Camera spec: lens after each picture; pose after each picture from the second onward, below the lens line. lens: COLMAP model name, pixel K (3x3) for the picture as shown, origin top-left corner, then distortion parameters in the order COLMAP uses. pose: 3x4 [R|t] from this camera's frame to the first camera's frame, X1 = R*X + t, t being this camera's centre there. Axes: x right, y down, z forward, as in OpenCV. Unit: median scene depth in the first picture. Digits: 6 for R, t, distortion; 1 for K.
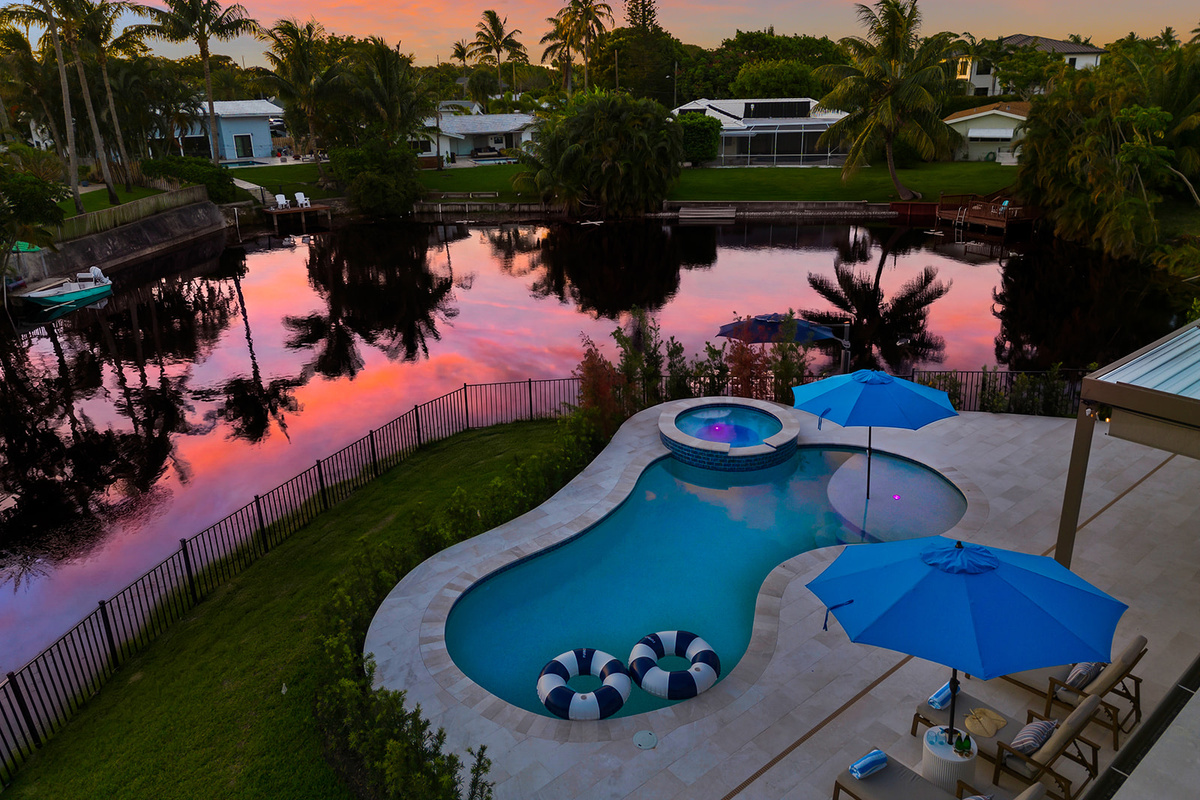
lens RADIAL K [[837.1, 0, 601.3], [0, 837.1, 354.2], [0, 0, 1]] dist [0.090295, -0.122090]
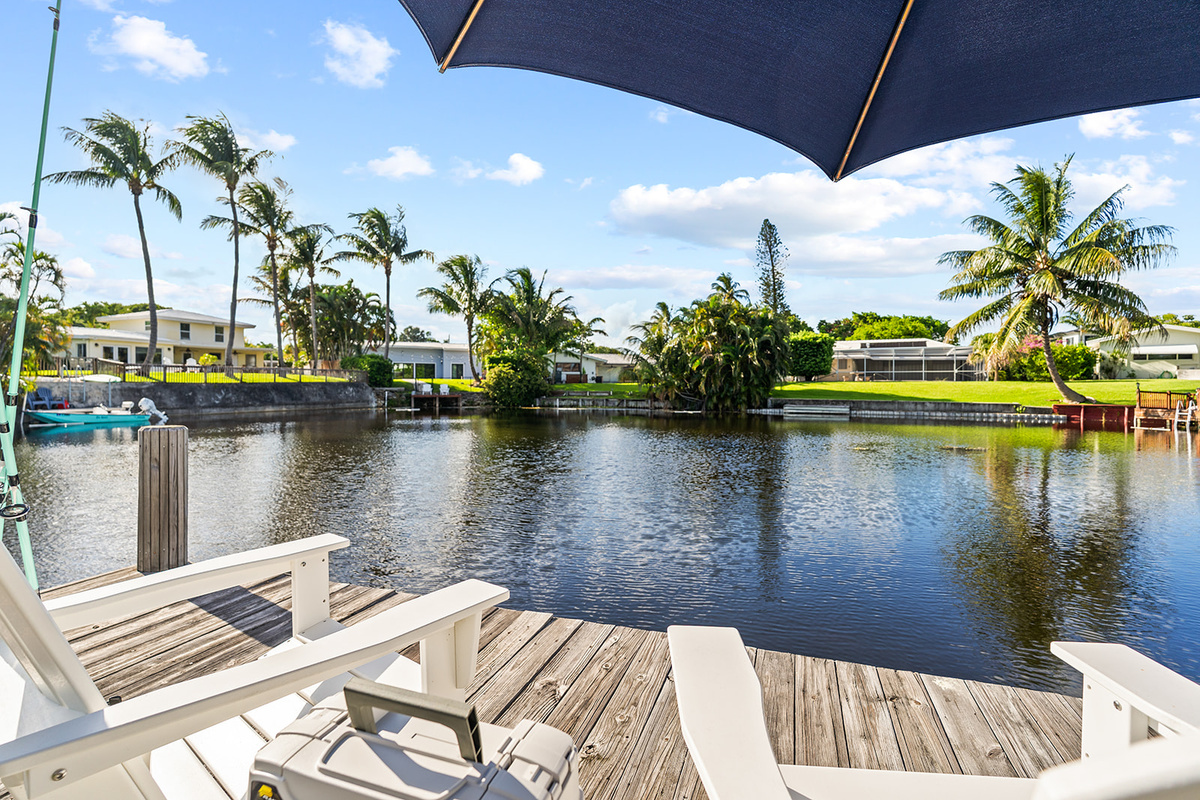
lens RADIAL K [[540.9, 0, 595.7], [0, 540.9, 381.4], [0, 0, 1]] dist [-0.001983, -0.000191]
pose [[0.954976, 0.018867, -0.296083, 0.067631], [-0.109973, 0.949395, -0.294204, 0.003494], [0.275549, 0.313519, 0.908724, 0.376297]]
